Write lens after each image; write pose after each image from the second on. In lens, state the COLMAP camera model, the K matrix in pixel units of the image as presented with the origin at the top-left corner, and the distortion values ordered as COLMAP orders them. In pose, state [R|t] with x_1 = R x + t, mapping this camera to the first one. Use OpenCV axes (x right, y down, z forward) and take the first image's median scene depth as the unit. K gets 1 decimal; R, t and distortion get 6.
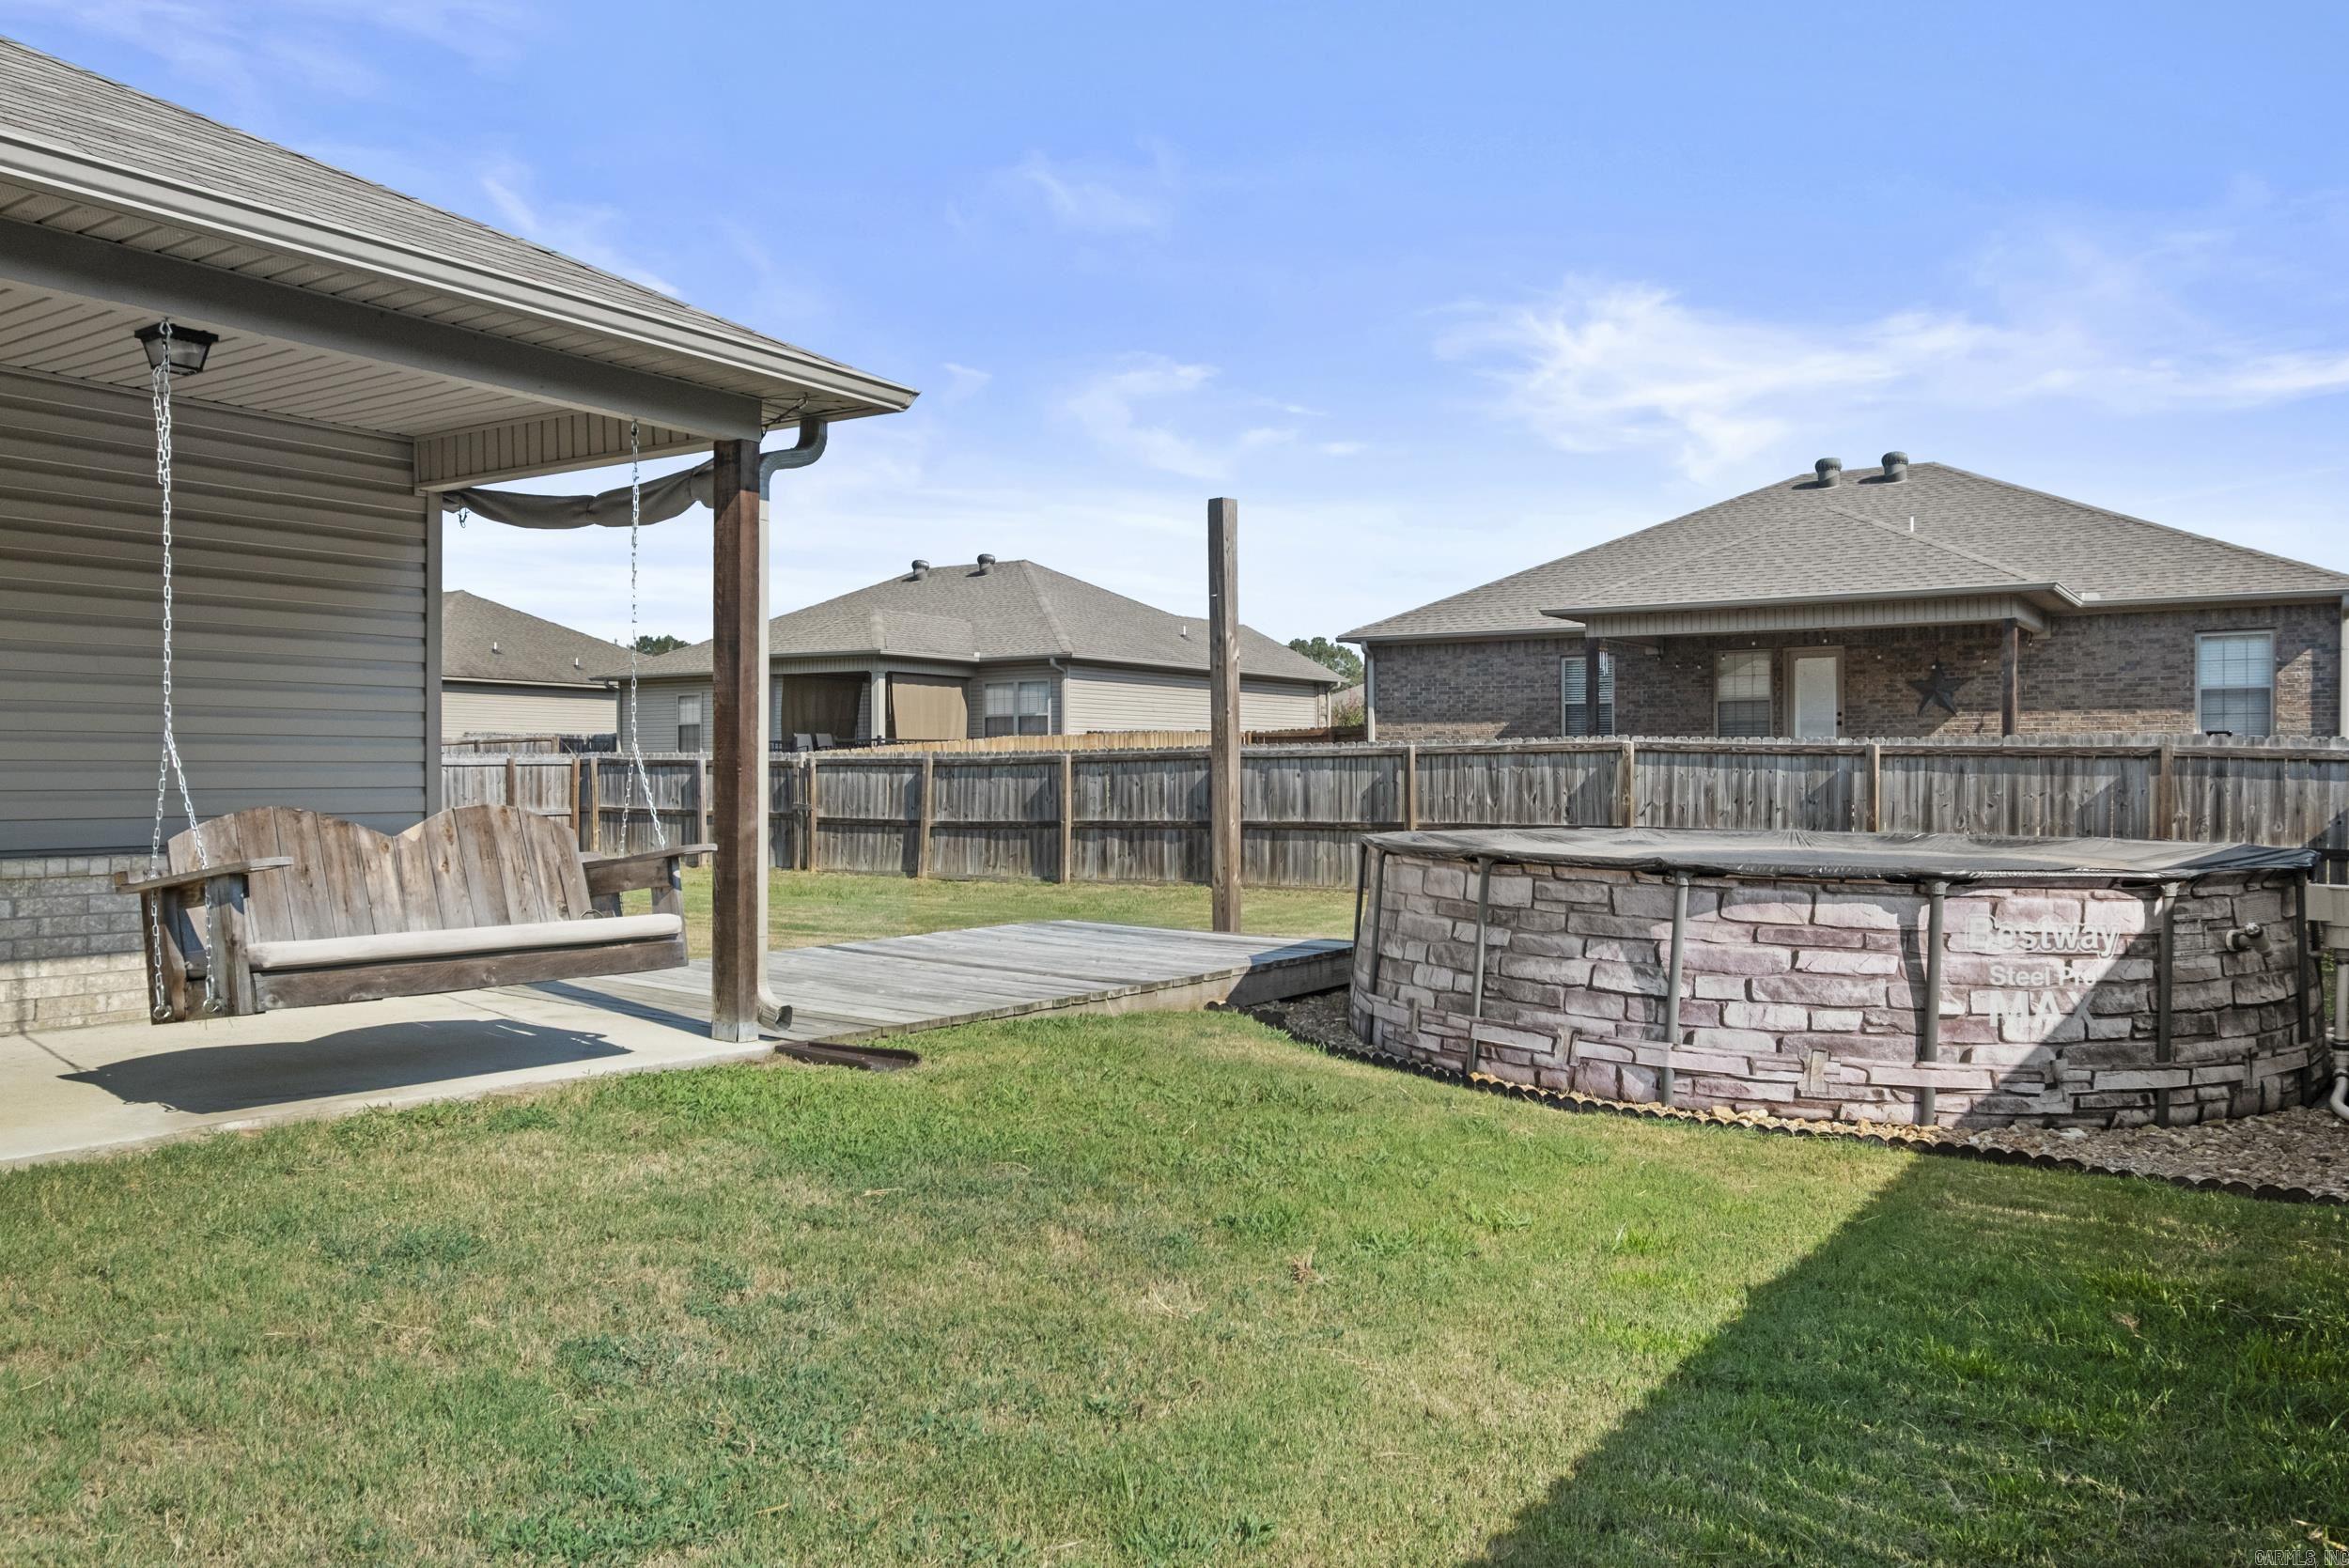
lens RADIAL K [[1727.4, 0, 1174.5], [0, 1727.4, 784.0], [0, 0, 1]] dist [-0.012075, 0.040376]
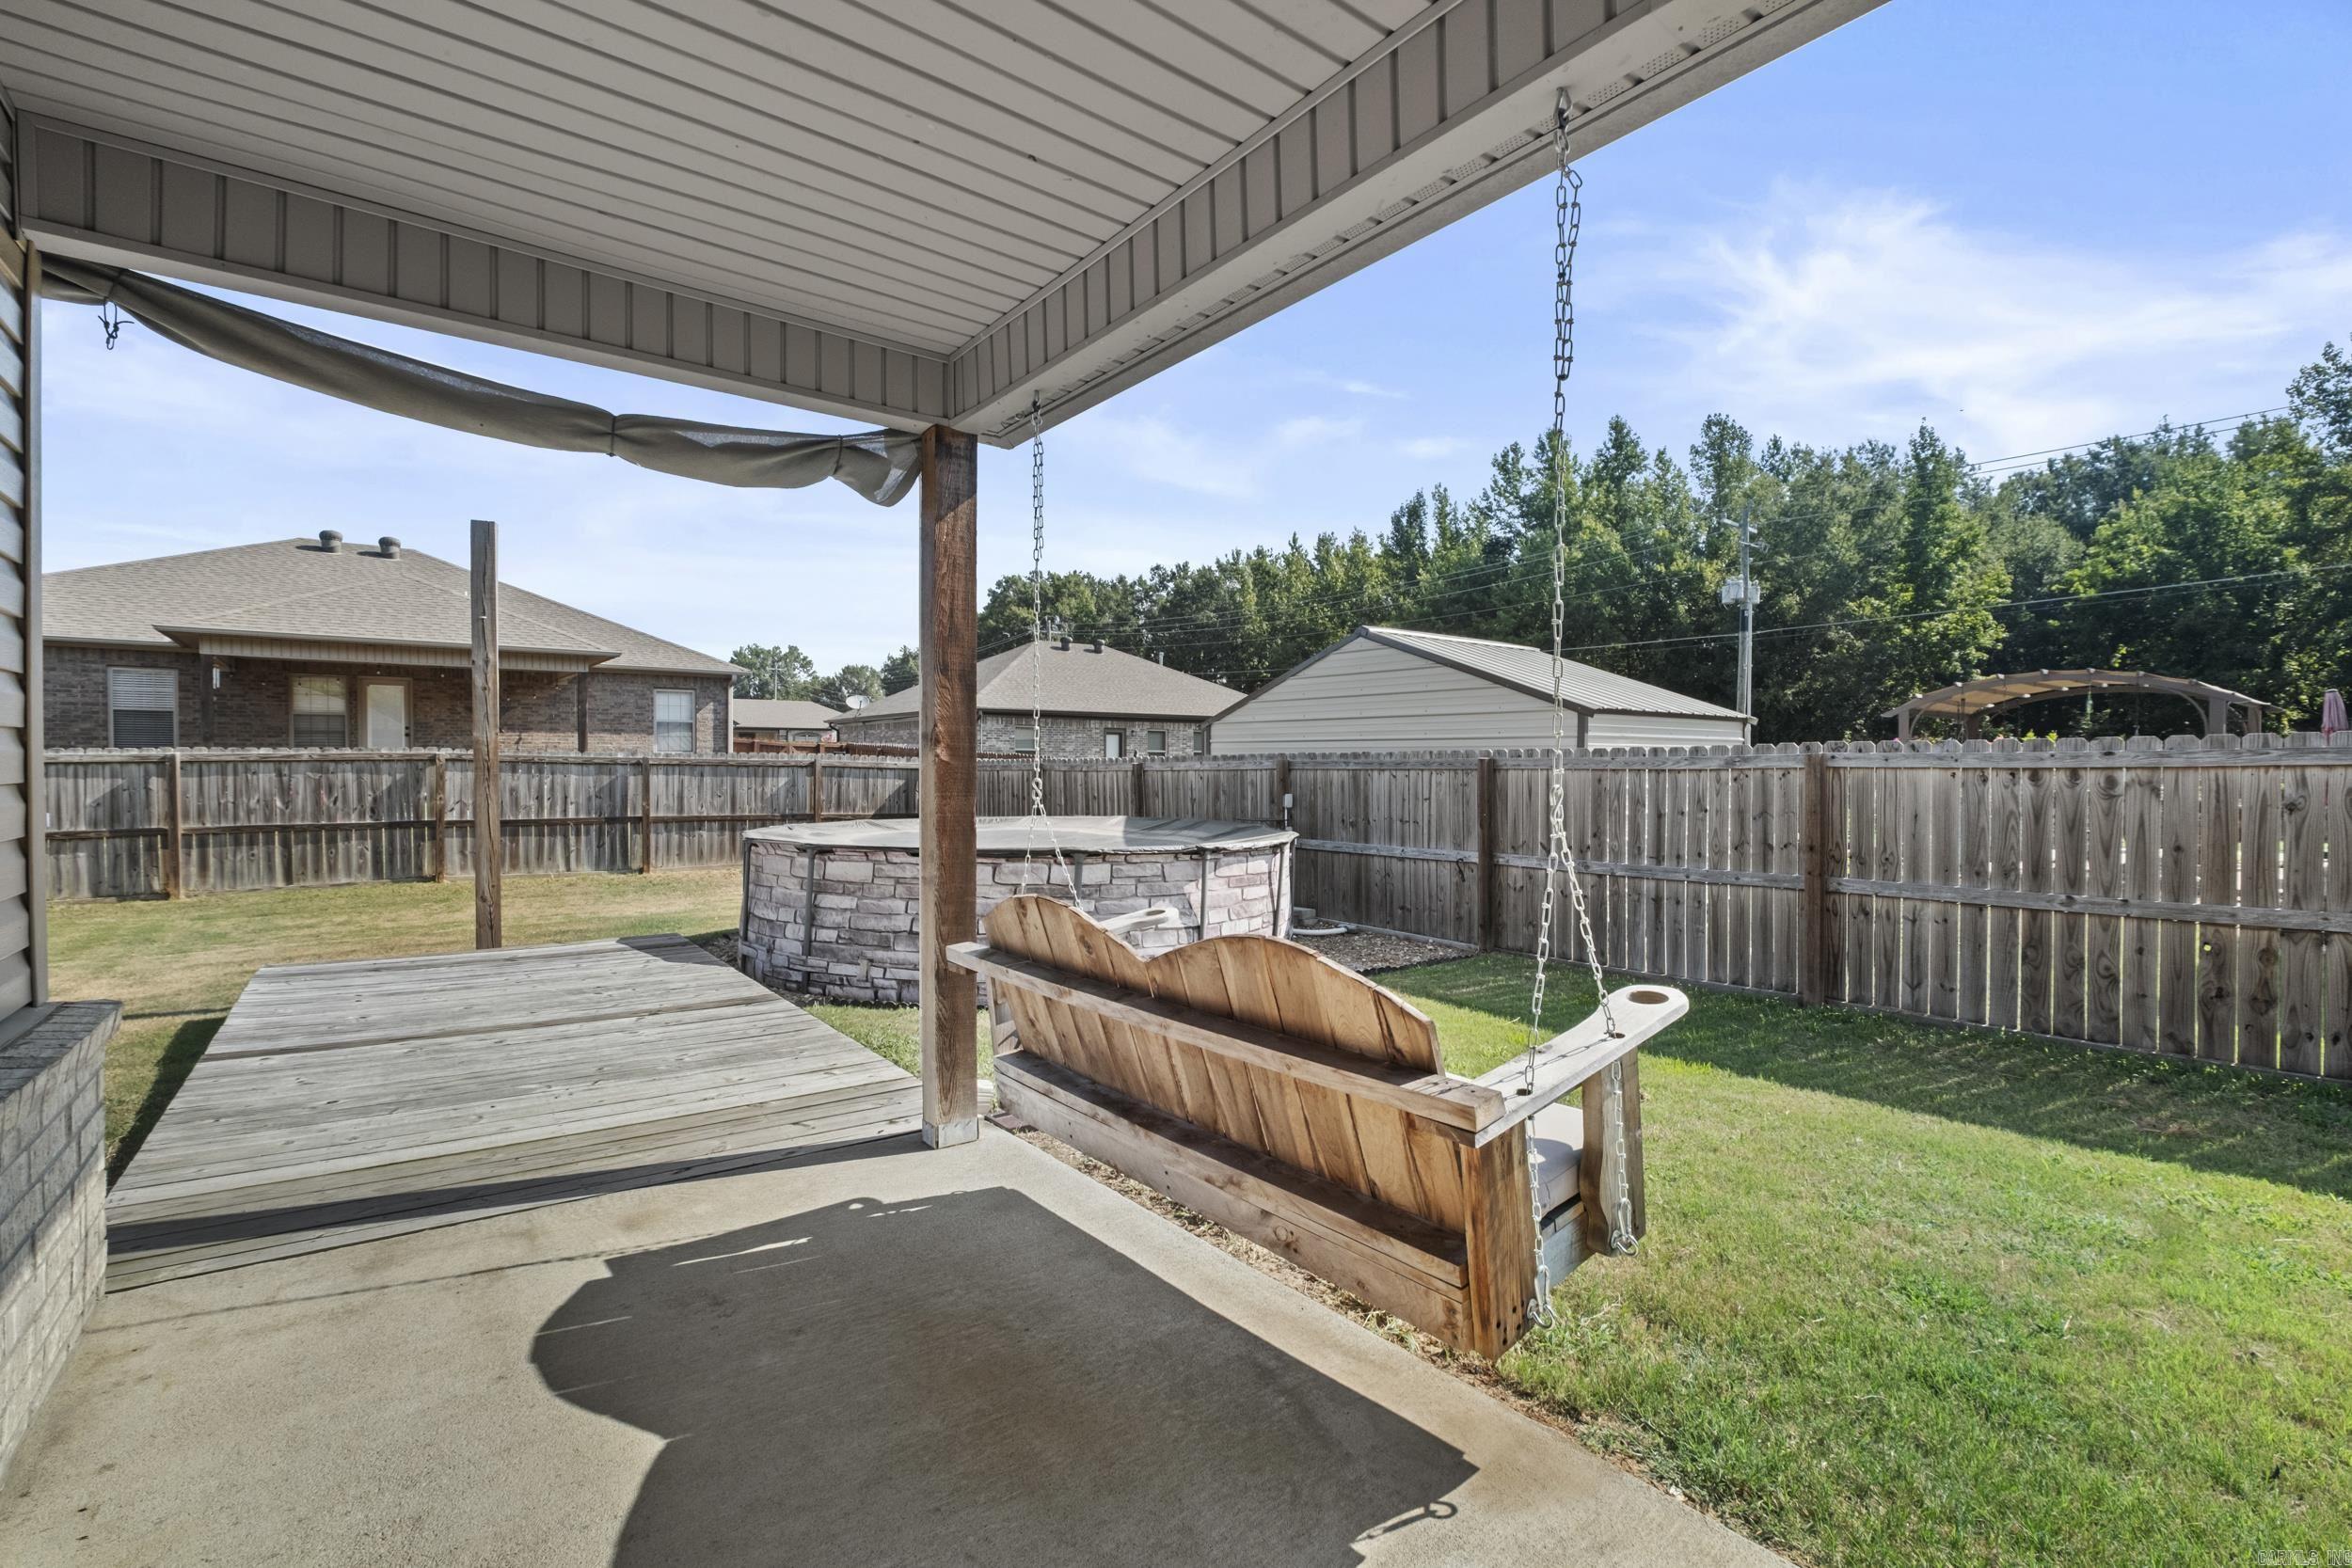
lens RADIAL K [[1017.0, 0, 1152.8], [0, 1017.0, 784.2], [0, 0, 1]] dist [-0.010134, 0.000774]
pose [[0.328369, -0.018805, 0.944362, -0.562280], [0.004022, 0.999821, 0.018510, -0.028928], [-0.944541, -0.002280, 0.328385, 0.602938]]
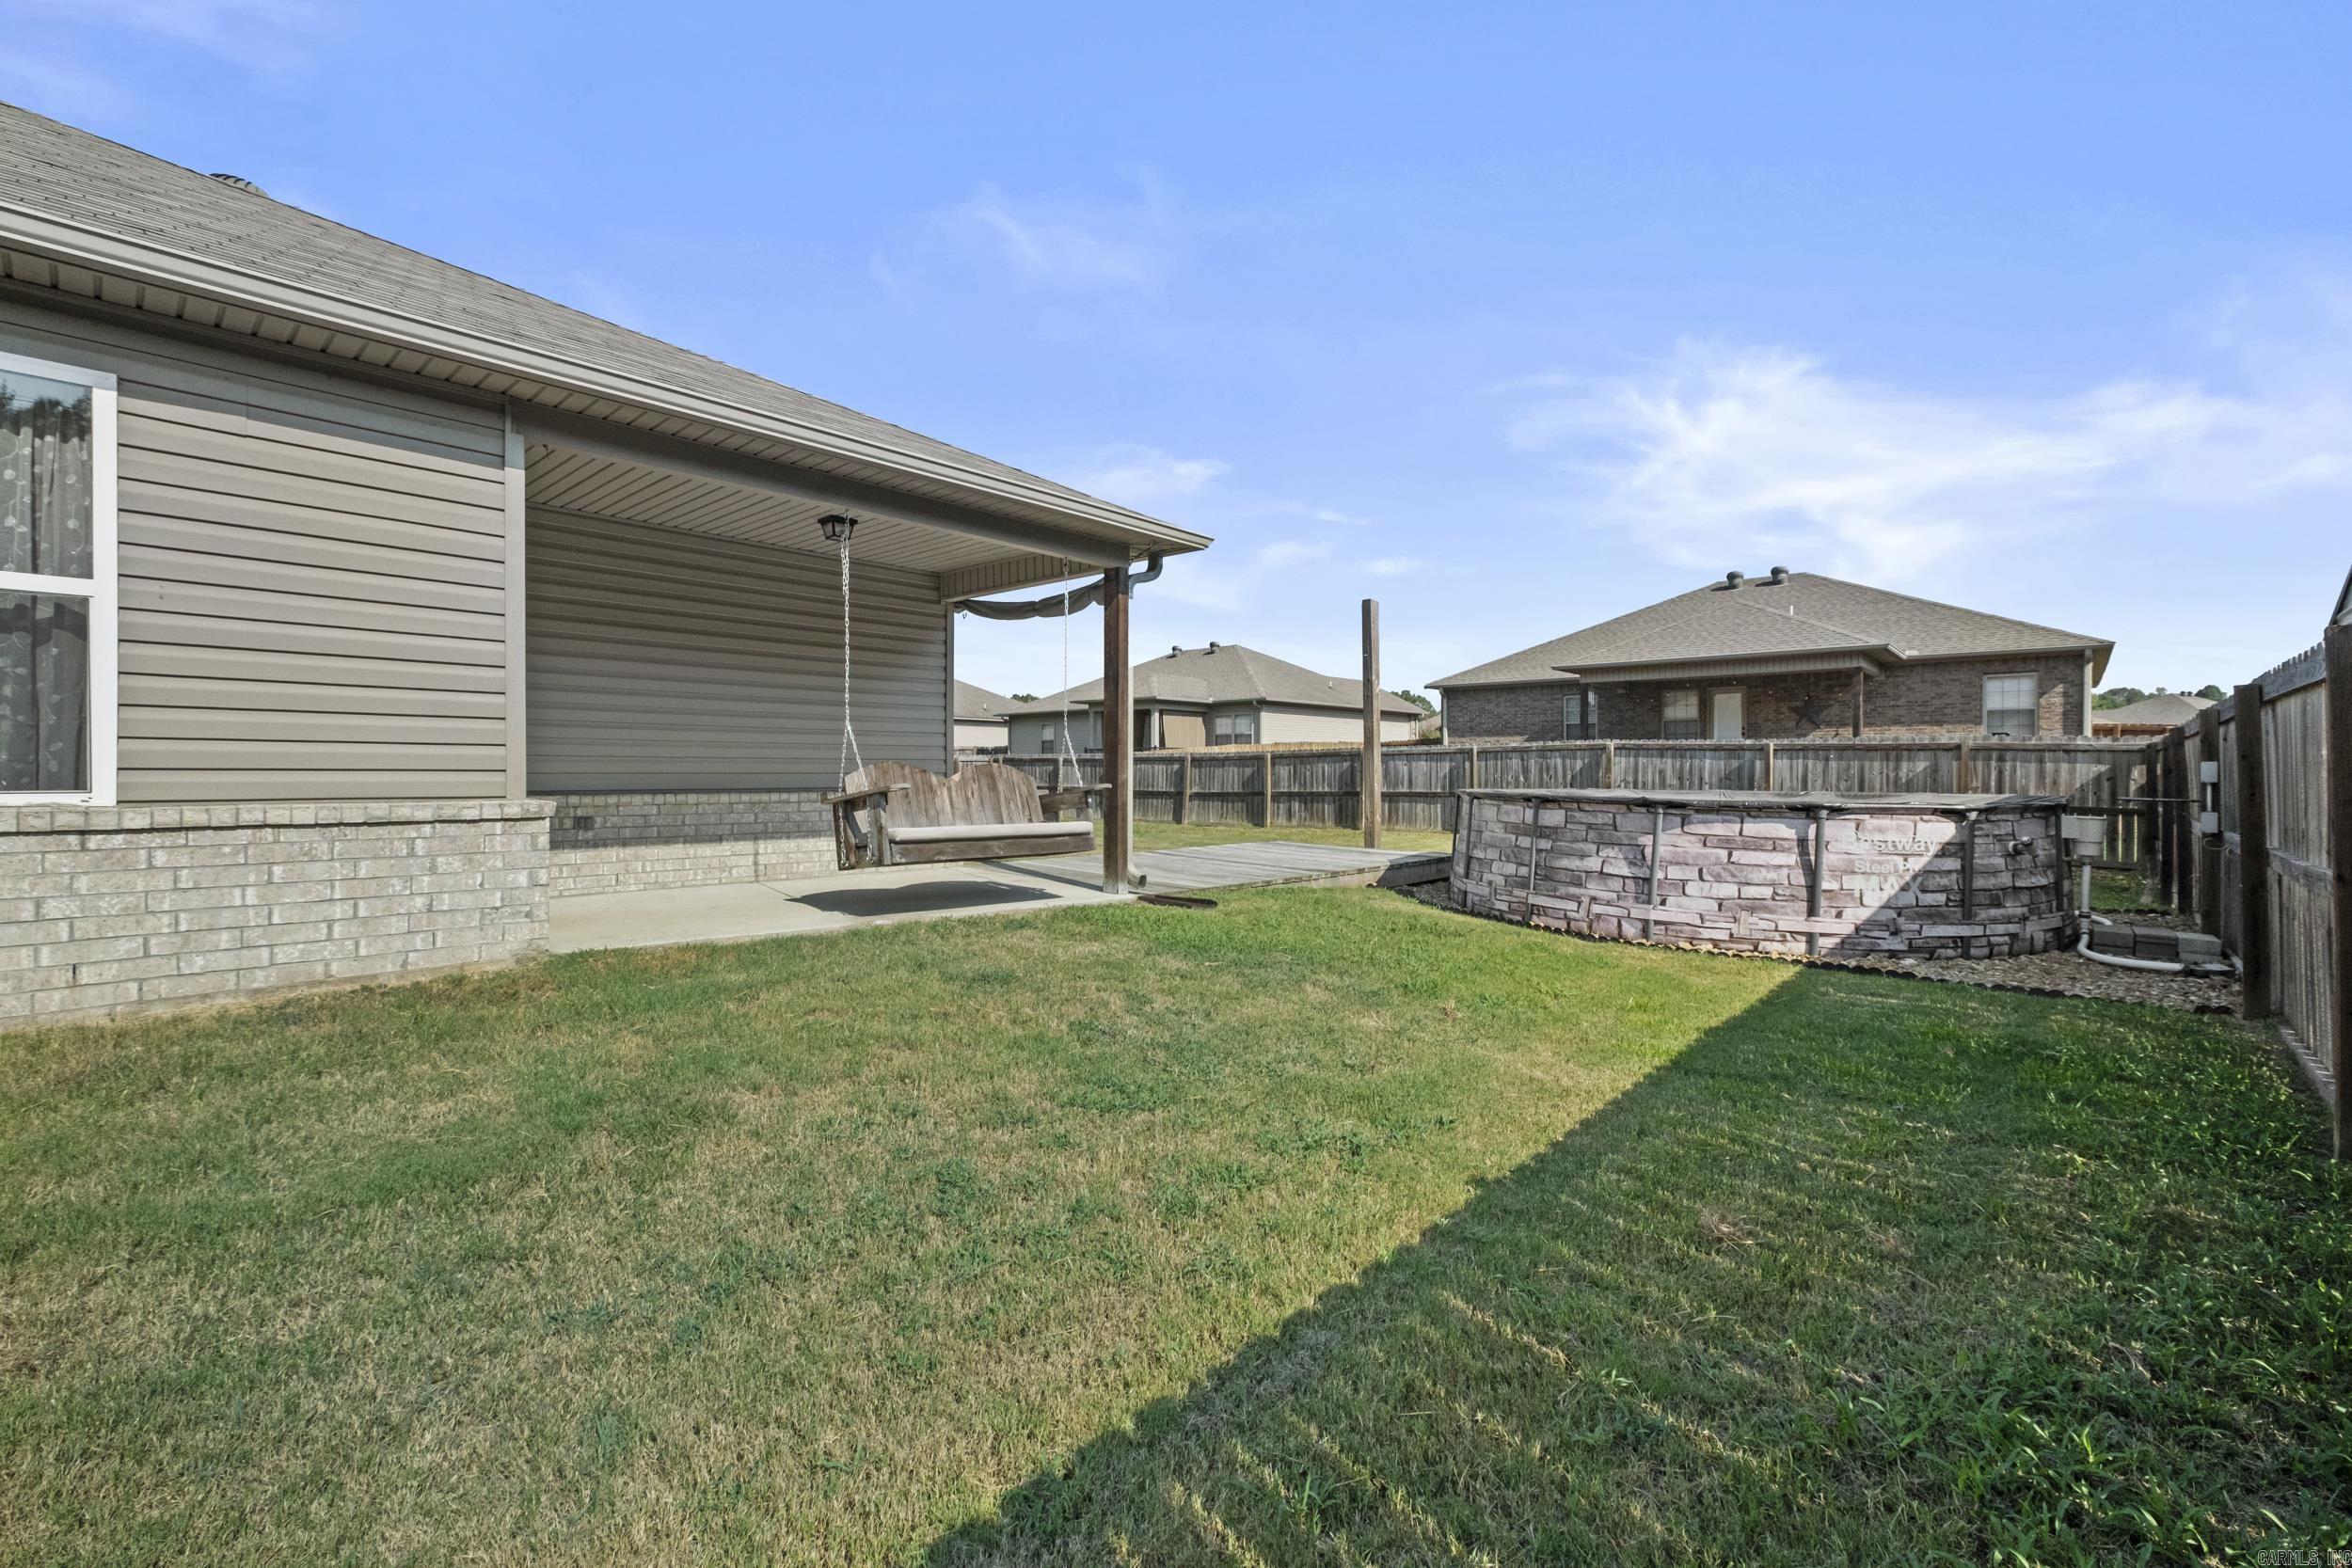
lens RADIAL K [[1009.4, 0, 1170.9], [0, 1009.4, 779.6], [0, 0, 1]] dist [-0.007468, 0.000061]
pose [[0.989482, 0.000953, -0.144650, -0.032676], [-0.000706, 0.999998, 0.001763, 0.020339], [0.144651, -0.001642, 0.989481, -0.046017]]
